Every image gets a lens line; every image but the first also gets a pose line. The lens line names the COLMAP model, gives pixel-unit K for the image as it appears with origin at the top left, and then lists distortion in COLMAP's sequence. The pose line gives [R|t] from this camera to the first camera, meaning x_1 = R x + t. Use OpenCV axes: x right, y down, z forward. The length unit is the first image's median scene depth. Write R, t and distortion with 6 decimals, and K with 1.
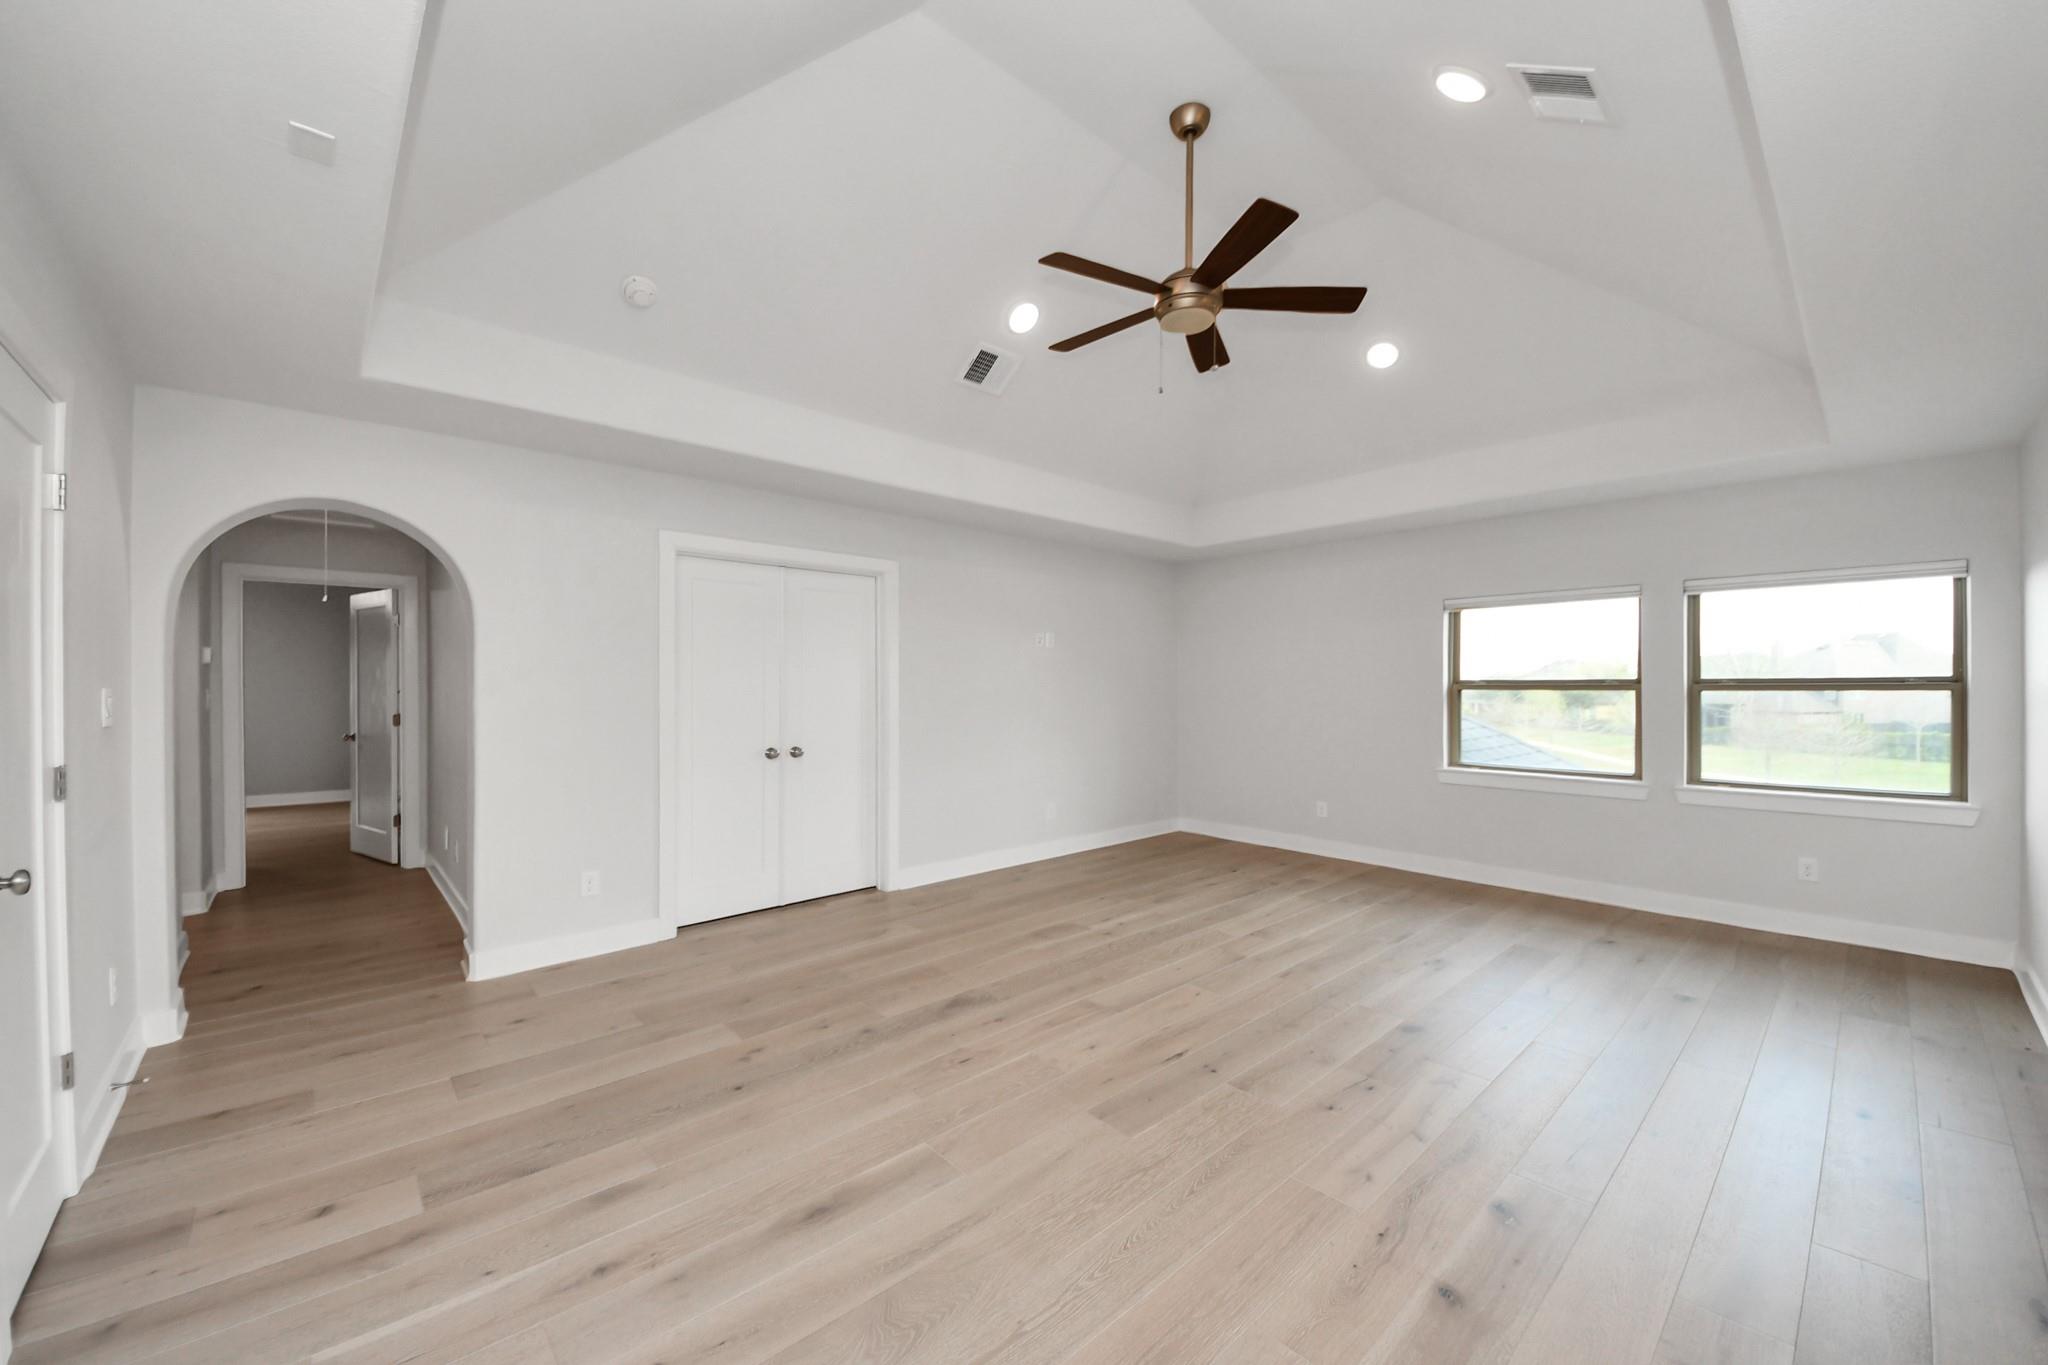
lens RADIAL K [[778.6, 0, 1018.7], [0, 778.6, 685.8], [0, 0, 1]] dist [-0.000971, -0.000803]
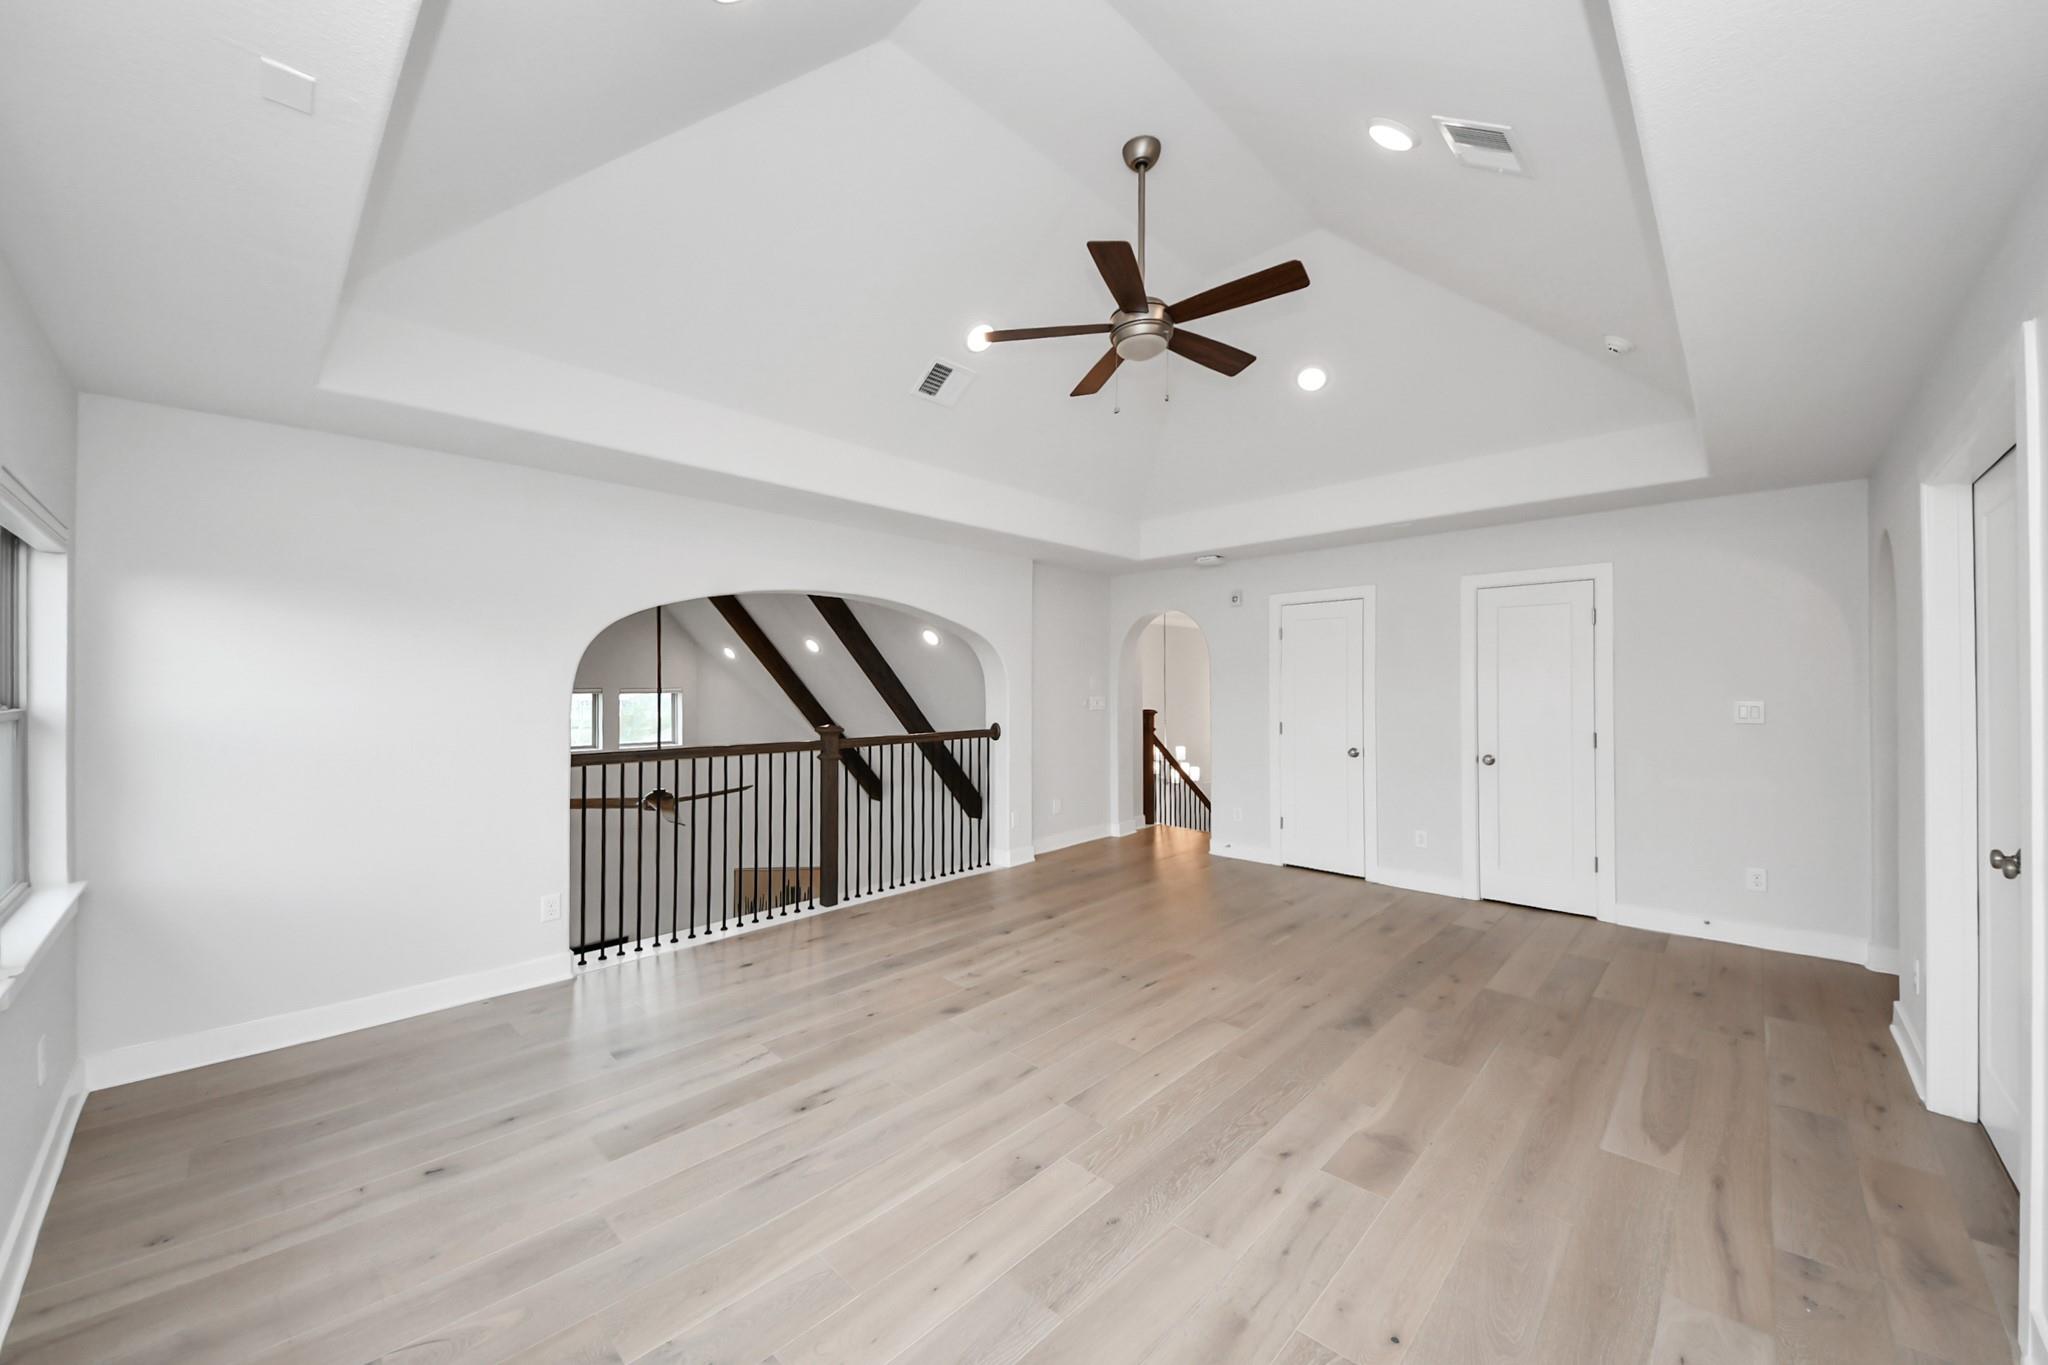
lens RADIAL K [[744.1, 0, 1026.1], [0, 744.1, 680.5], [0, 0, 1]] dist [0.000791, -0.002070]
pose [[-0.997126, 0.001587, -0.075749, 0.440629], [0.002167, 0.999969, -0.007580, -0.038996], [0.075734, -0.007722, -0.997098, 1.950187]]
